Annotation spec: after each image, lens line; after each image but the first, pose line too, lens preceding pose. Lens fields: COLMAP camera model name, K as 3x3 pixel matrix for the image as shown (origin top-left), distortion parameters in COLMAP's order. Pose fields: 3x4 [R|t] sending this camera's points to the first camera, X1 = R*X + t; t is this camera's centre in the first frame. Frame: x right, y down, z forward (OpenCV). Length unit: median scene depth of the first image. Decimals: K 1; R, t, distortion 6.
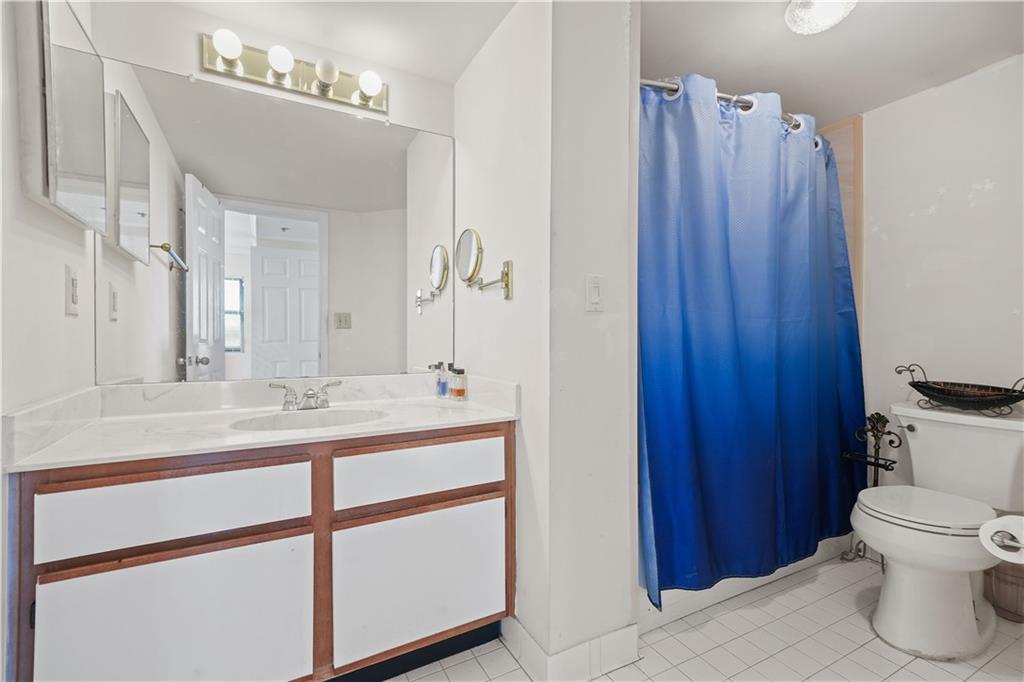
lens RADIAL K [[443.6, 0, 506.2], [0, 443.6, 343.8], [0, 0, 1]] dist [0.007946, 0.000659]
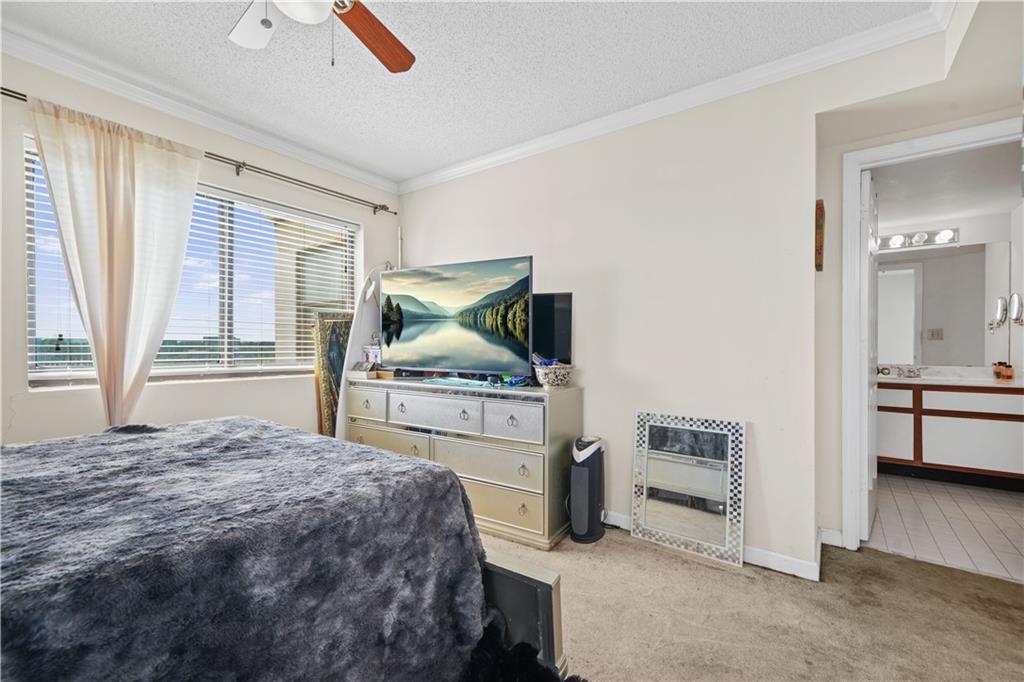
lens RADIAL K [[443.6, 0, 506.2], [0, 443.6, 343.8], [0, 0, 1]] dist [0.007946, 0.000659]
pose [[0.421272, 0.001085, -0.906934, 1.110097], [-0.006463, 0.999977, -0.001806, -0.028970], [0.906912, 0.006623, 0.421269, -2.688268]]
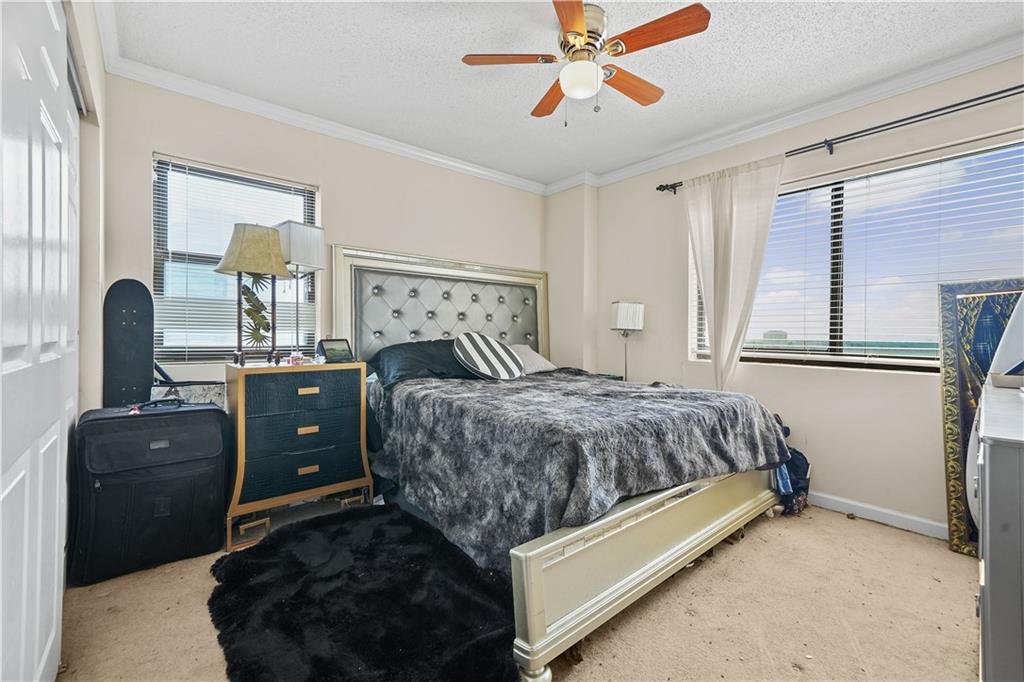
lens RADIAL K [[475.3, 0, 512.0], [0, 475.3, 341.0], [0, 0, 1]] dist [-0.000103, 0.000096]
pose [[-0.987429, -0.012243, -0.157590, -2.409300], [-0.014146, 0.999840, 0.010964, 0.205262], [0.157431, 0.013055, -0.987444, 5.510746]]
